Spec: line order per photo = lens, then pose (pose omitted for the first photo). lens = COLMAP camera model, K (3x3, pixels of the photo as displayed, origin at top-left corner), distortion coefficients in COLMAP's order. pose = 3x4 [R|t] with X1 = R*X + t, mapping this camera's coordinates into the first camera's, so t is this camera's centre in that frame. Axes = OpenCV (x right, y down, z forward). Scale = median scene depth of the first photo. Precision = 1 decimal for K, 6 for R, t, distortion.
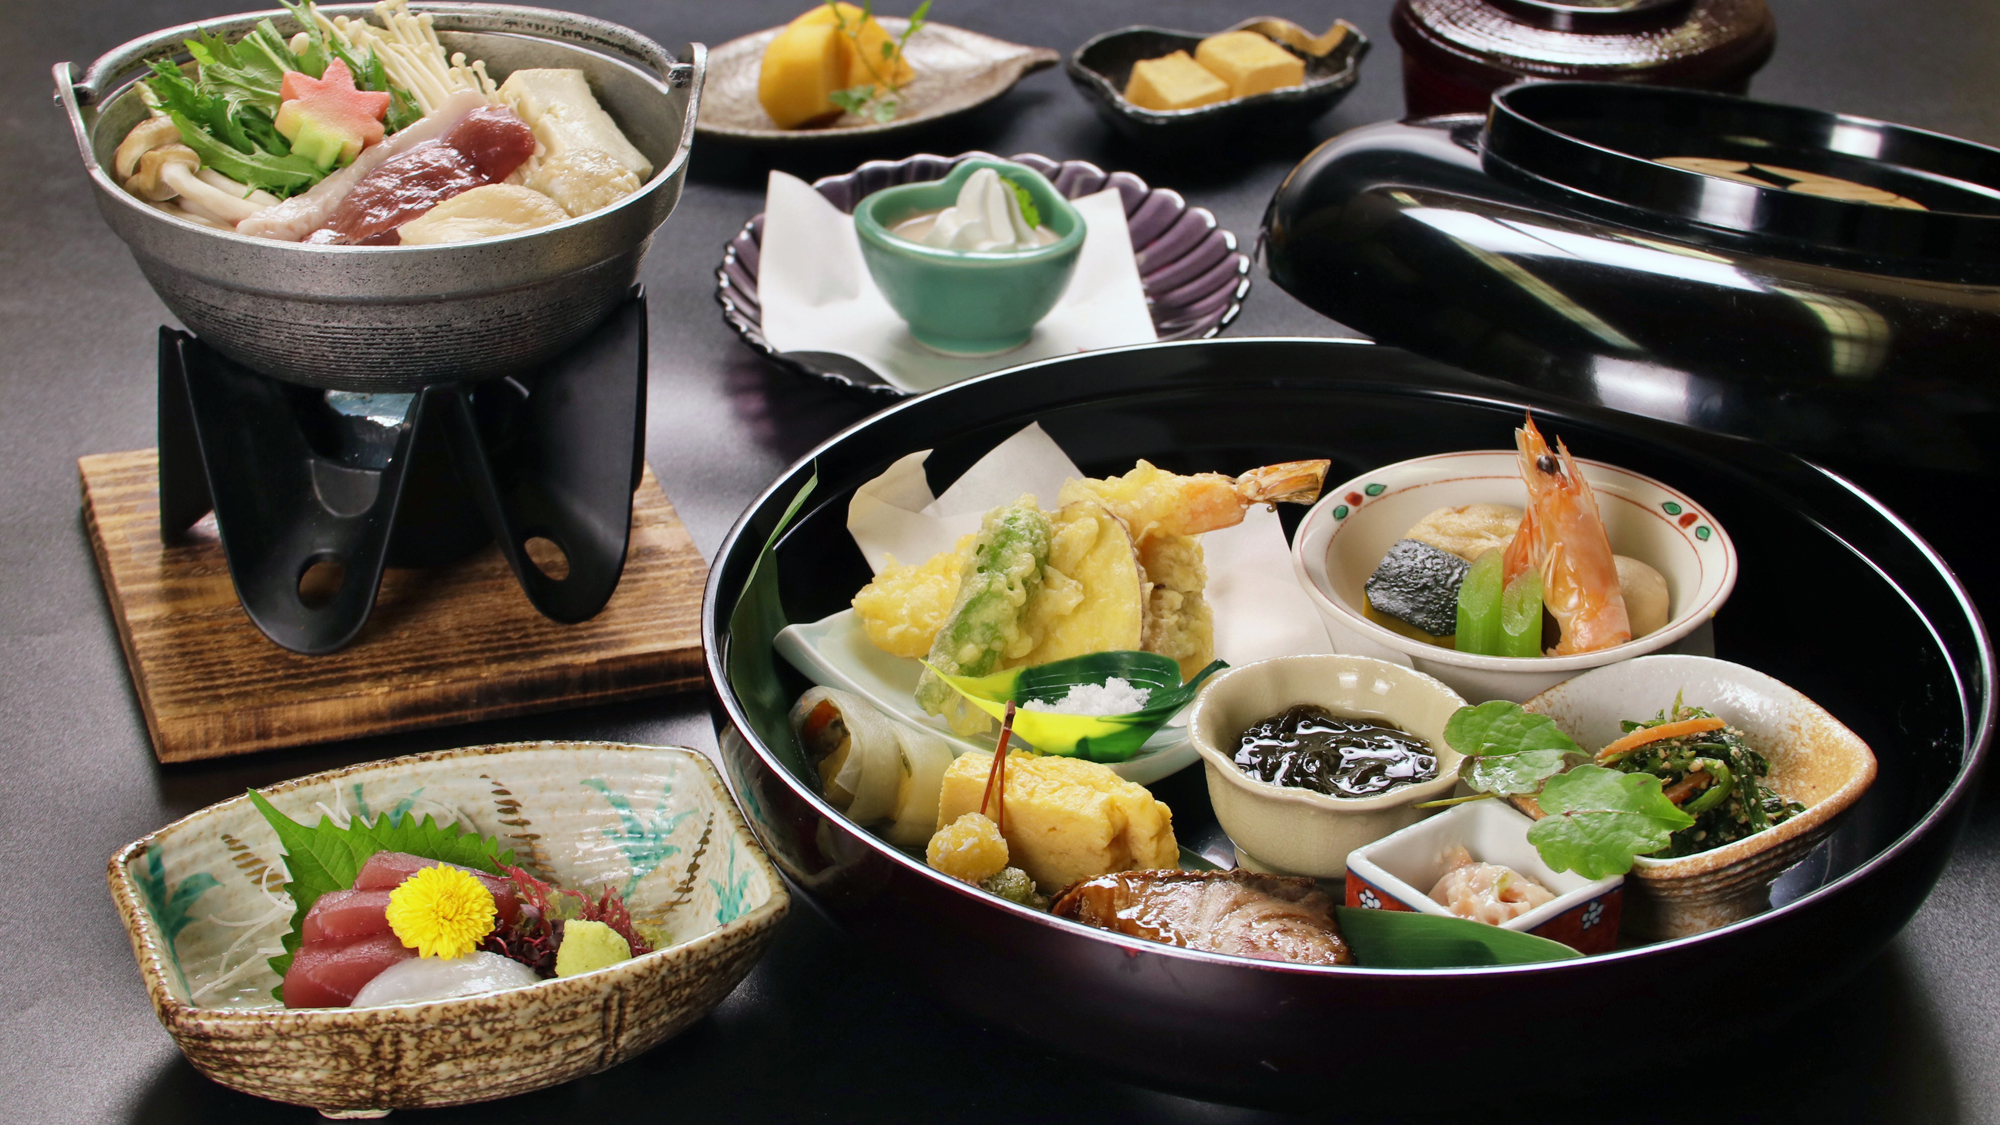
lens RADIAL K [[13368.0, 0, 999.7], [0, 13368.0, 561.0], [0, 0, 1]] dist [1.241175, 0.000000]
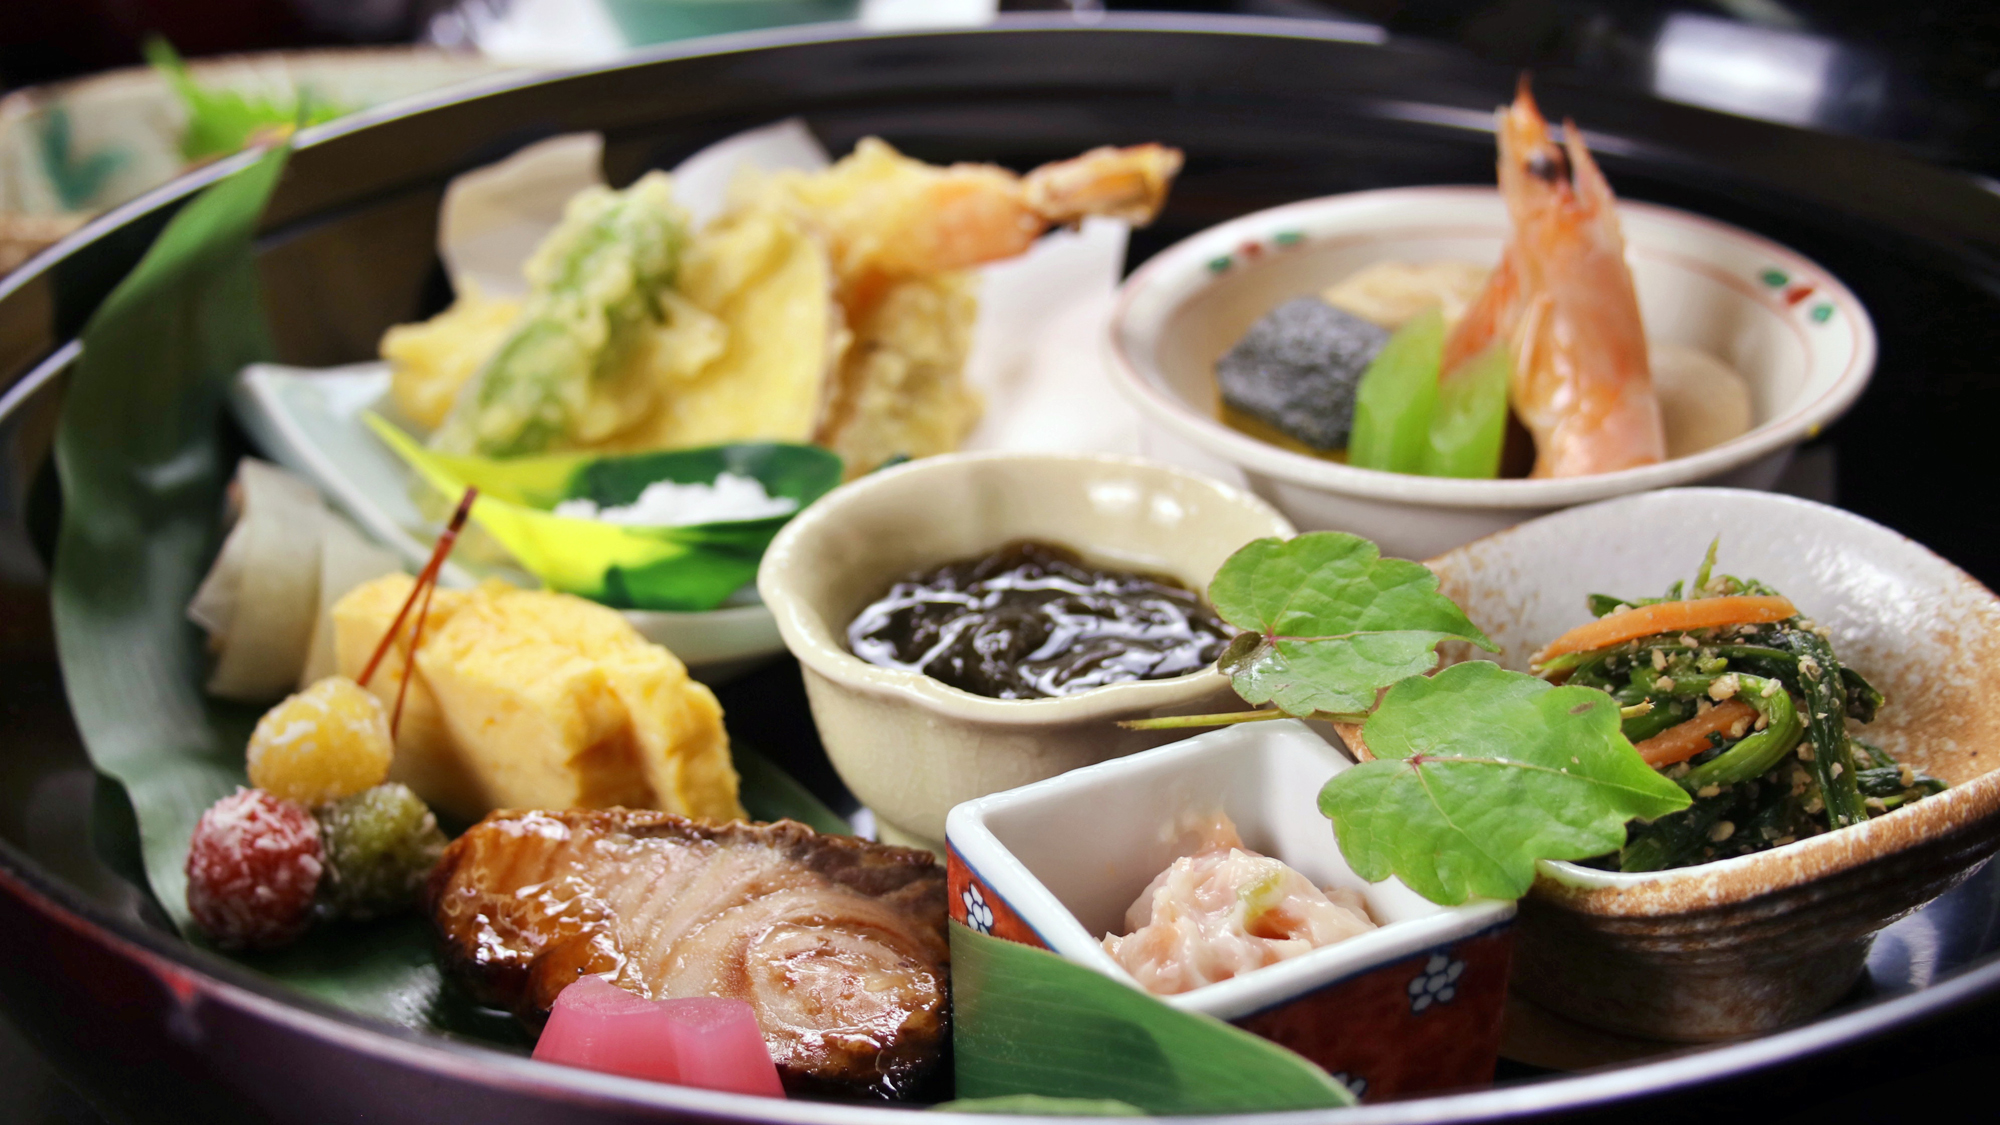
lens RADIAL K [[3121.6, 0, 997.1], [0, 3121.6, 574.5], [0, 0, 1]] dist [-0.058477, 0.000000]
pose [[0.957026, 0.059952, -0.283738, 0.058419], [-0.076136, 0.996020, -0.046348, 0.018401], [0.279830, 0.065959, 0.957781, 0.882882]]
